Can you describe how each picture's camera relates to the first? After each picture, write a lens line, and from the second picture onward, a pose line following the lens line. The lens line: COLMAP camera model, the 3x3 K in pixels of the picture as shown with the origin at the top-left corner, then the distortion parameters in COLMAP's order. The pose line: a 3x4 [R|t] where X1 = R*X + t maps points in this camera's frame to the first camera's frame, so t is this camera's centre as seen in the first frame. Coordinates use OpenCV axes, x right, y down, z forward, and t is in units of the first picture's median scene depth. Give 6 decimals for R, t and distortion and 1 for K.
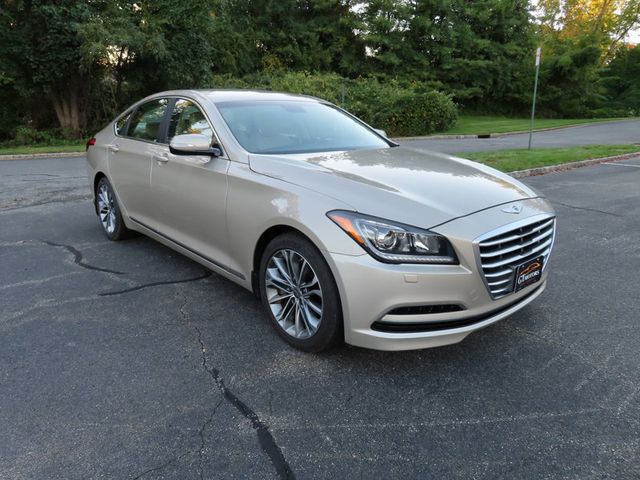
lens RADIAL K [[459.8, 0, 316.5], [0, 459.8, 242.3], [0, 0, 1]] dist [-0.015636, 0.014762]
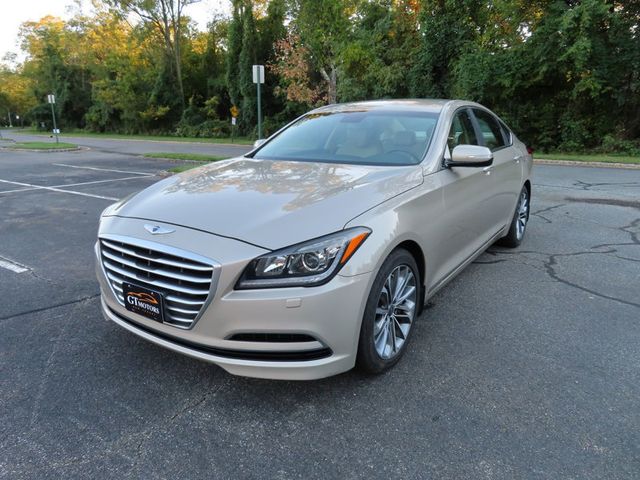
lens RADIAL K [[459.5, 0, 317.7], [0, 459.5, 242.5], [0, 0, 1]] dist [-0.013367, 0.009914]
pose [[0.234493, 0.246137, -0.940441, 0.134378], [-0.261422, 0.947744, 0.182865, -0.029240], [0.936307, 0.202972, 0.286585, 0.102997]]
